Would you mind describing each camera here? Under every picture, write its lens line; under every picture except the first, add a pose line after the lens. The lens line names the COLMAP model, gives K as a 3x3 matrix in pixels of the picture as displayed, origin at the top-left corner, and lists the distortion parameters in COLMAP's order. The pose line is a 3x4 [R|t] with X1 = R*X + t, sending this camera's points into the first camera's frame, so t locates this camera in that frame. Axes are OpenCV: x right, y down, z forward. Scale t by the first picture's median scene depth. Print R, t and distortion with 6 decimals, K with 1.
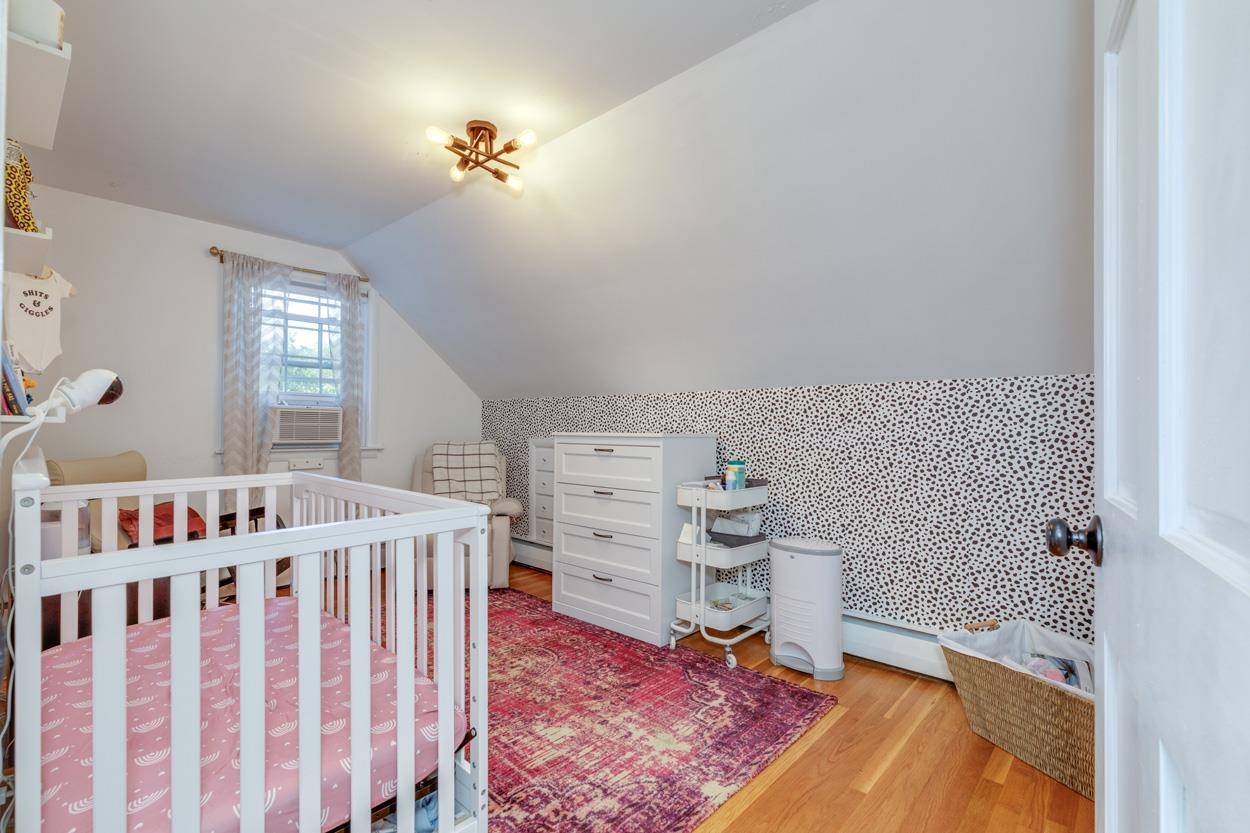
lens RADIAL K [[565.4, 0, 617.9], [0, 565.4, 420.5], [0, 0, 1]] dist [0.006869, -0.001636]
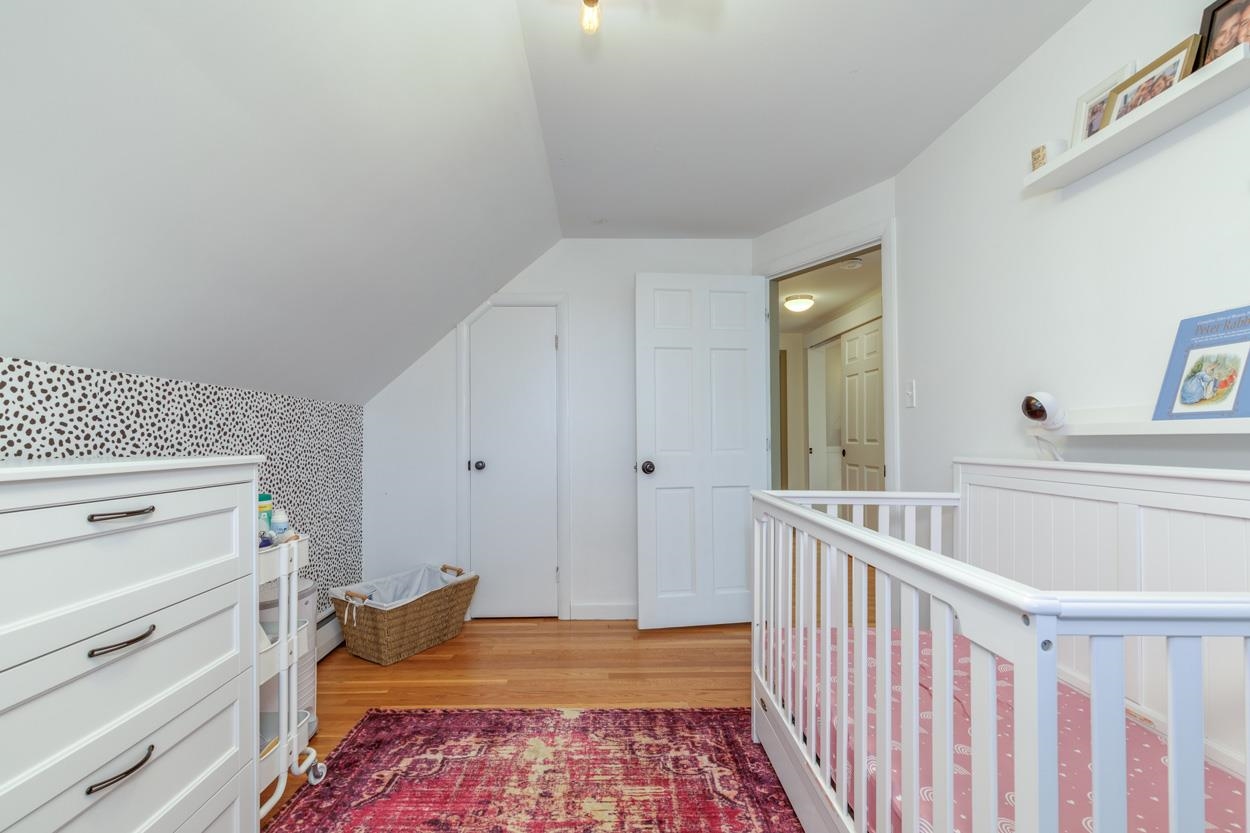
lens RADIAL K [[565.4, 0, 618.0], [0, 565.4, 429.6], [0, 0, 1]] dist [0.006869, -0.001636]
pose [[-0.699189, 0.011927, 0.714838, -0.535967], [-0.003519, 0.999791, -0.020124, 0.009392], [-0.714928, -0.016587, -0.699001, 1.157567]]
